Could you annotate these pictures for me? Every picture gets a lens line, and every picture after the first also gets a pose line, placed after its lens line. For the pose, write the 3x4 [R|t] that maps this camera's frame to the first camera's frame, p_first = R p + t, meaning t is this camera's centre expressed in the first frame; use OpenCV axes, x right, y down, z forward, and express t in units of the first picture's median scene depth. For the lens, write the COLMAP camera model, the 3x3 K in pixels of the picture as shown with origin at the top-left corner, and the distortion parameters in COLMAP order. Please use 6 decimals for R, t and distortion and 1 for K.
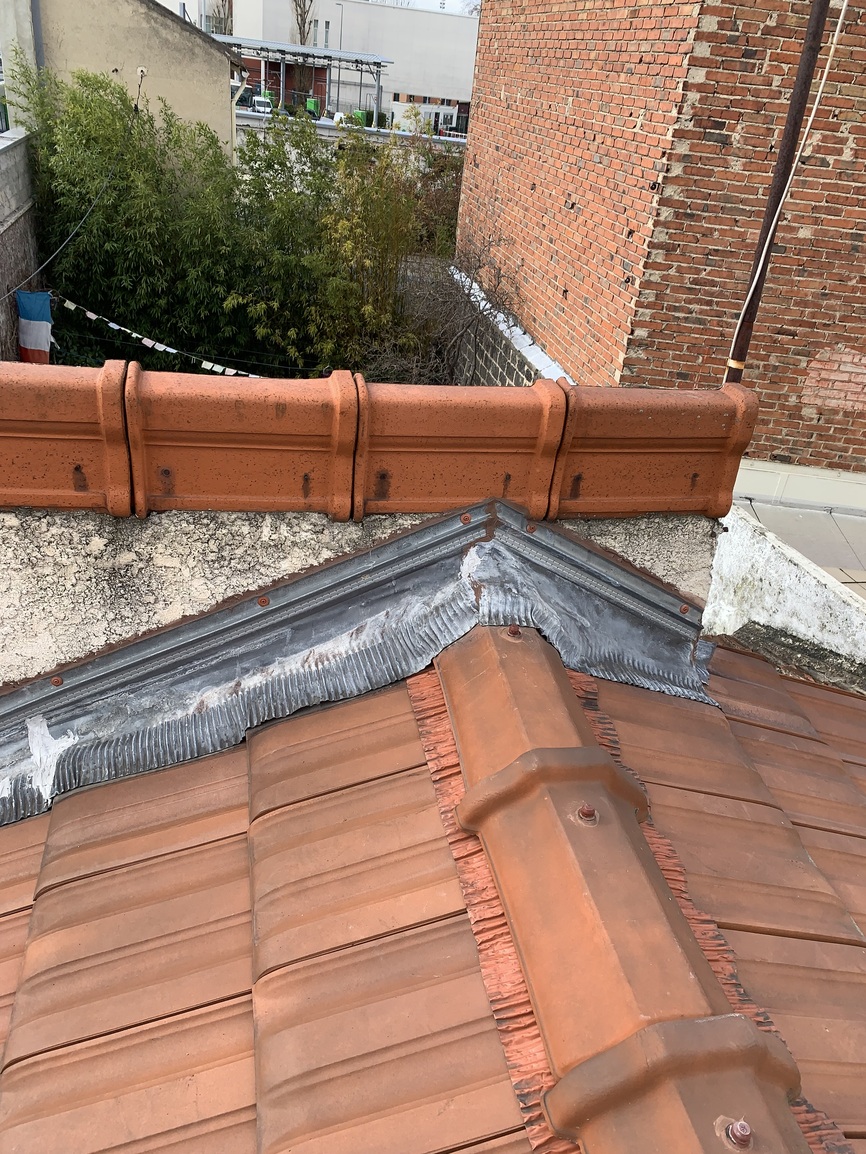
lens RADIAL K [[900.2, 0, 431.2], [0, 900.2, 581.3], [0, 0, 1]] dist [0.056608, -0.032737]
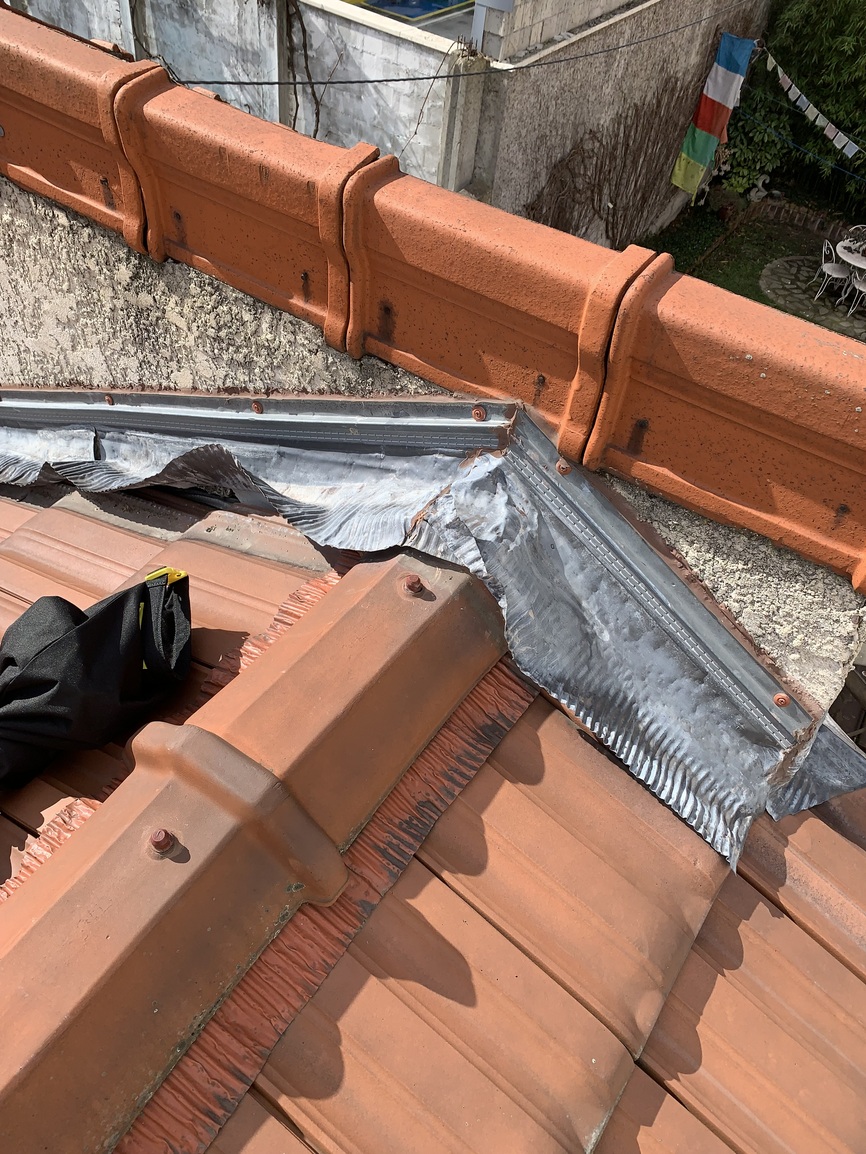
lens RADIAL K [[884.6, 0, 431.4], [0, 884.6, 572.2], [0, 0, 1]] dist [0.007629, -0.000653]
pose [[0.704901, 0.491580, -0.511335, 0.096796], [-0.366792, 0.869651, 0.330411, -0.040028], [0.607106, -0.045353, 0.793325, 0.098384]]
